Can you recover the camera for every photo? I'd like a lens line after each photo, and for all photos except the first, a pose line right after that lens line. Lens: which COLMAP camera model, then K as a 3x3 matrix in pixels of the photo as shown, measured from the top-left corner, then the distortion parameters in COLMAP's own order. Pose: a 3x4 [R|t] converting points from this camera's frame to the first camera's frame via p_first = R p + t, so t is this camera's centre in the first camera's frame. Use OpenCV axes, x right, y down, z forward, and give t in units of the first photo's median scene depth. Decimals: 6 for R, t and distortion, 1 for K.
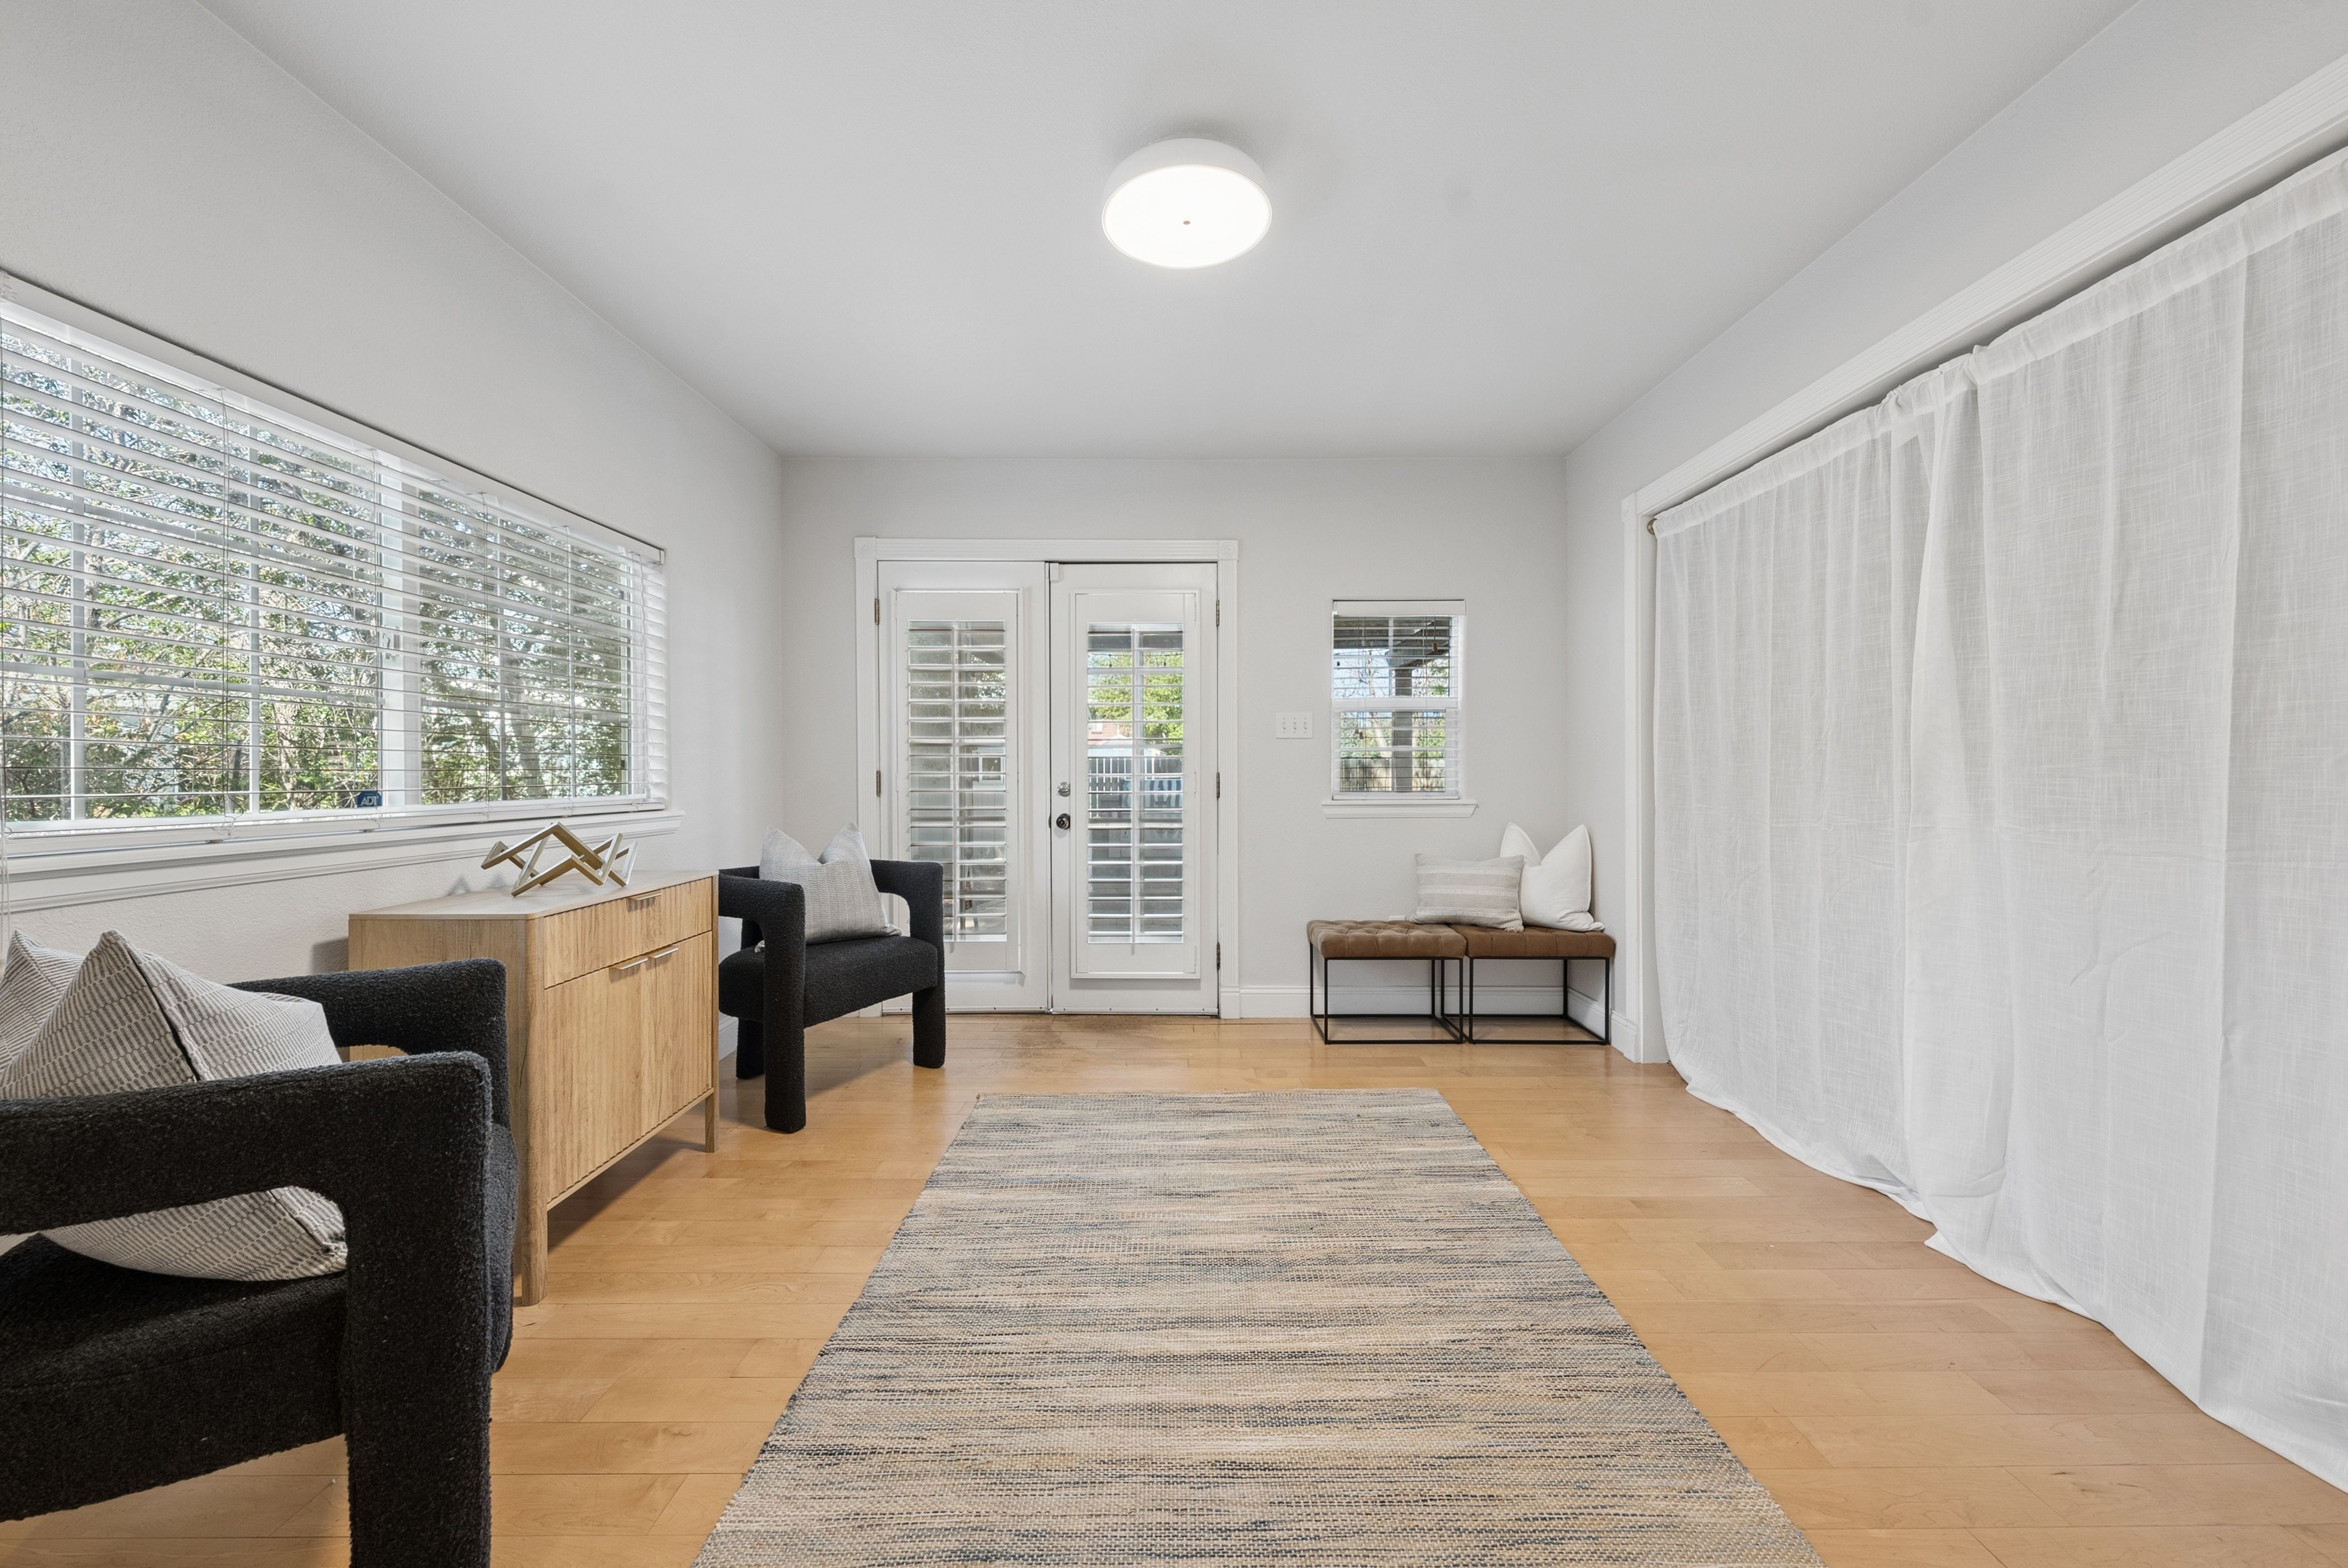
lens RADIAL K [[889.4, 0, 1174.7], [0, 889.4, 777.0], [0, 0, 1]] dist [-0.000276, -0.000051]
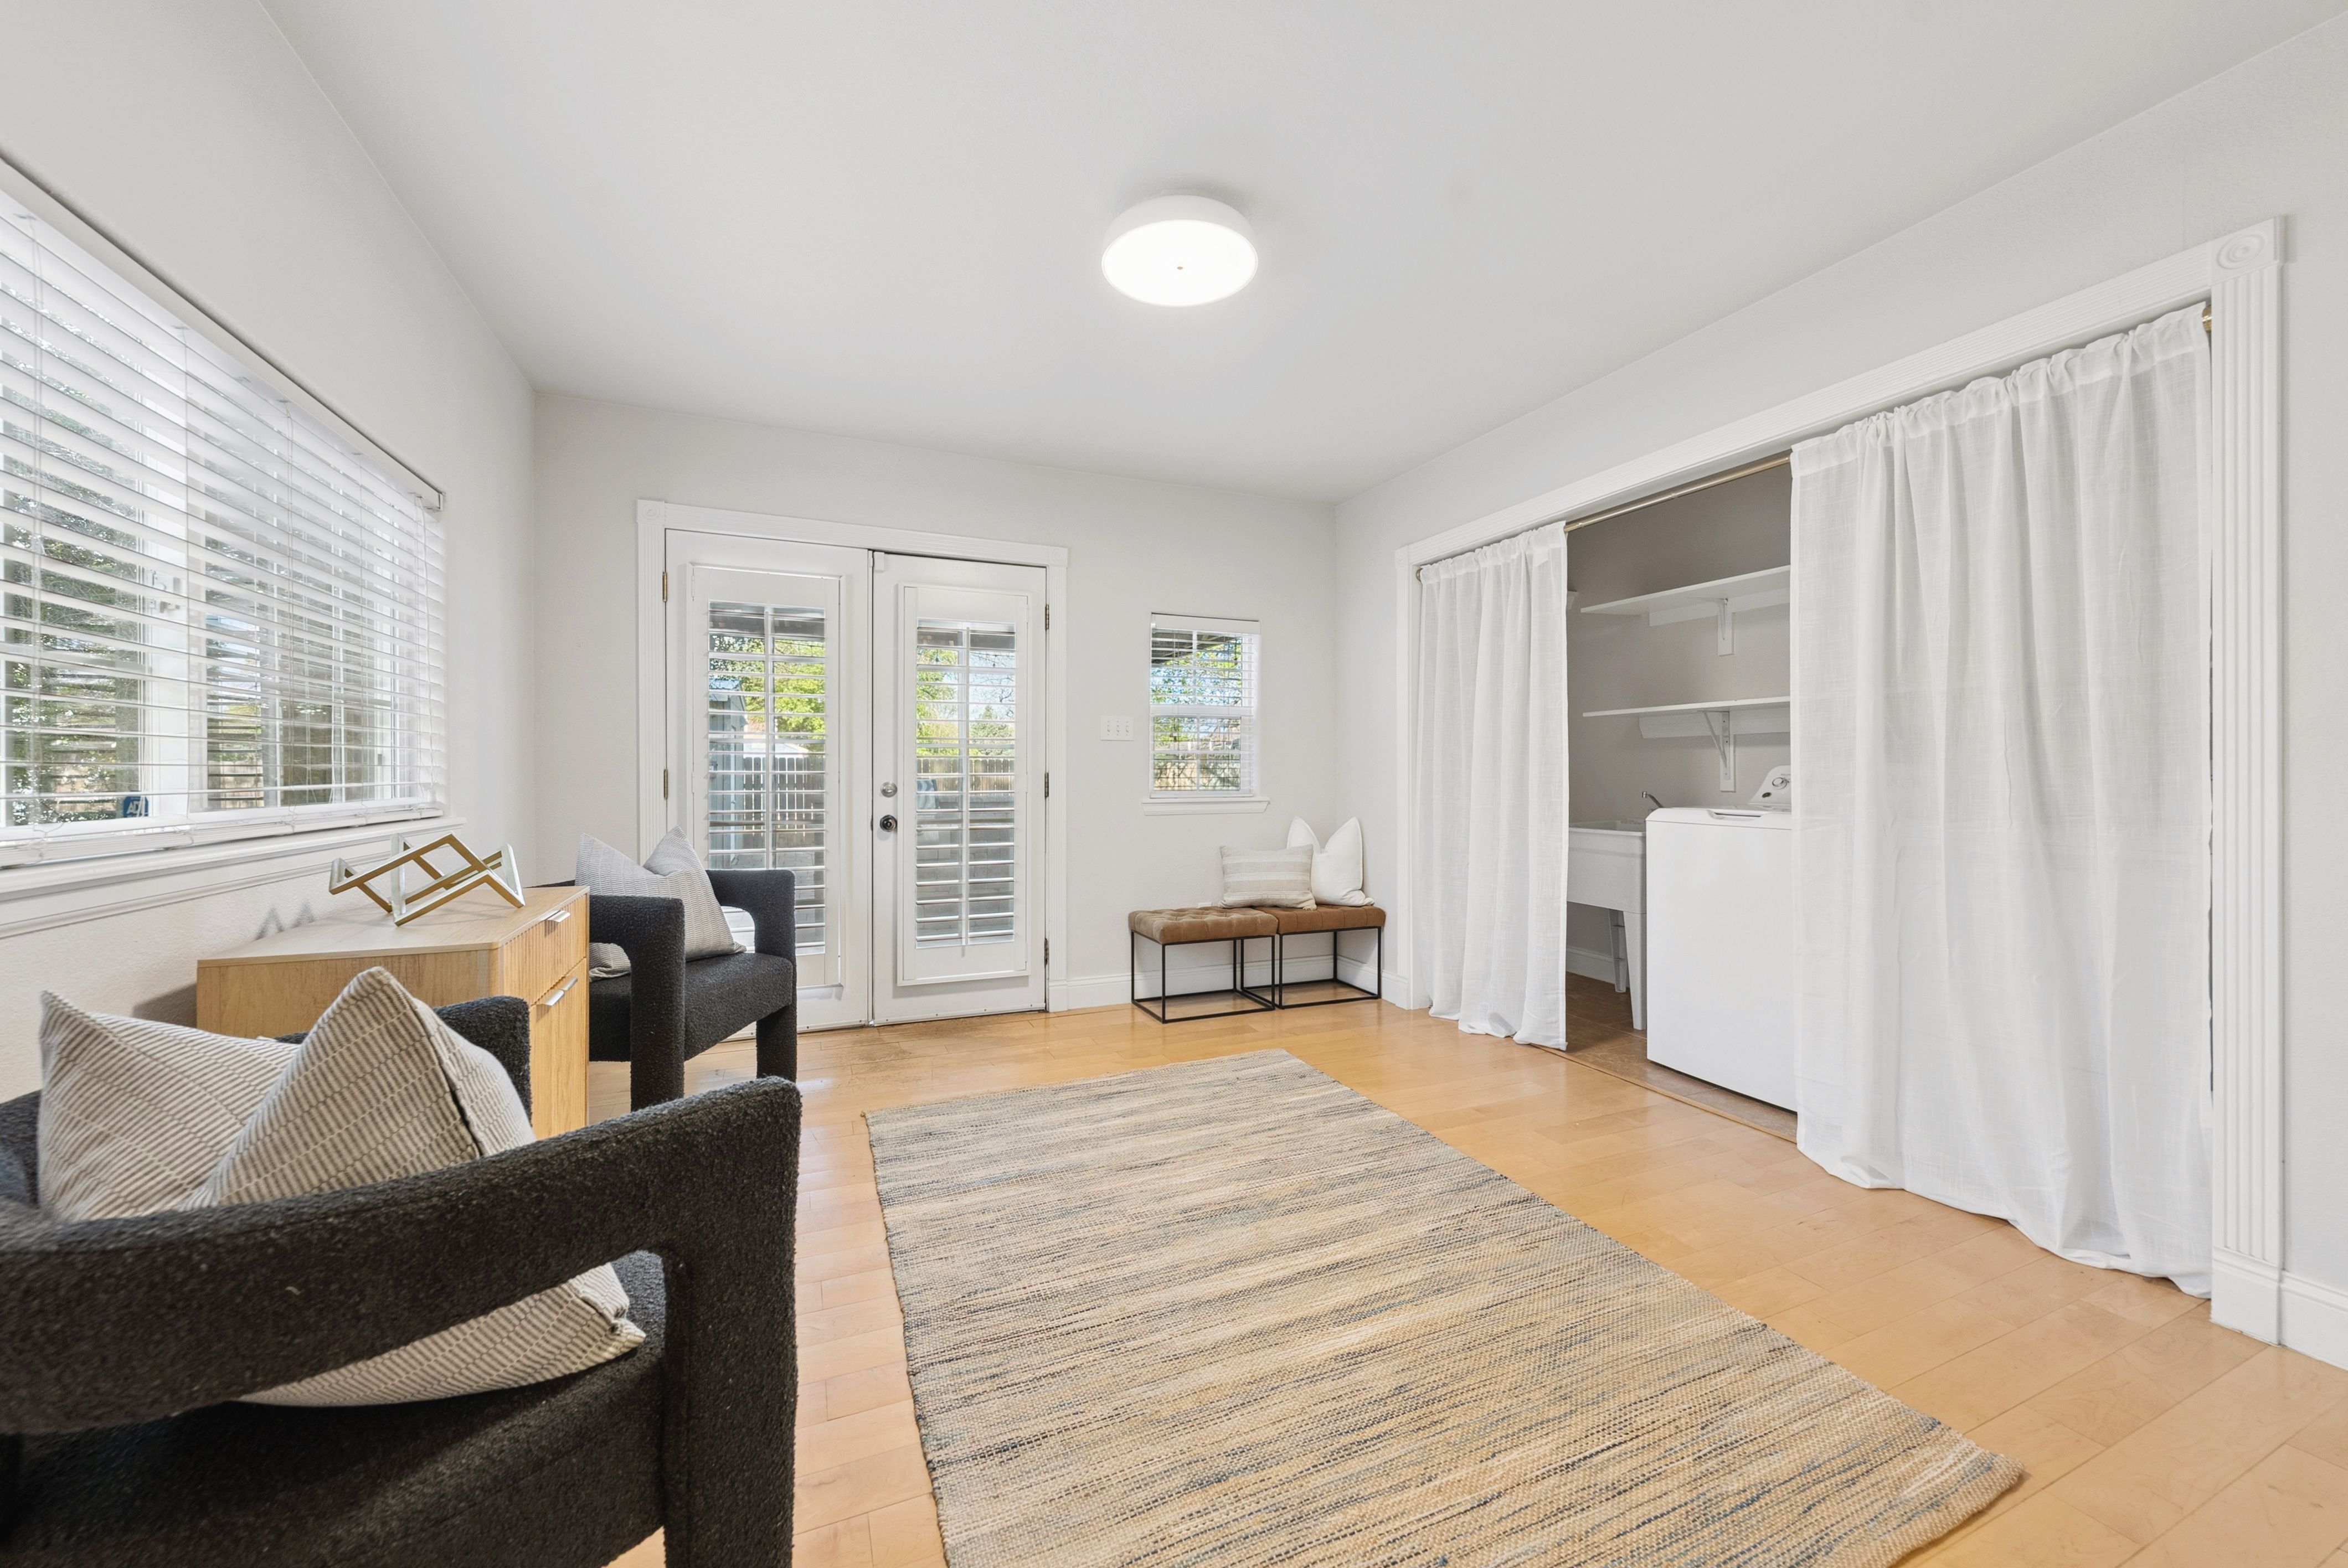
lens RADIAL K [[886.7, 0, 1179.8], [0, 886.7, 777.6], [0, 0, 1]] dist [0.001428, 0.000049]
pose [[0.917966, 0.000559, 0.396660, -0.319122], [-0.000654, 1.000000, 0.000103, 0.001135], [-0.396660, -0.000354, 0.917966, 0.001278]]
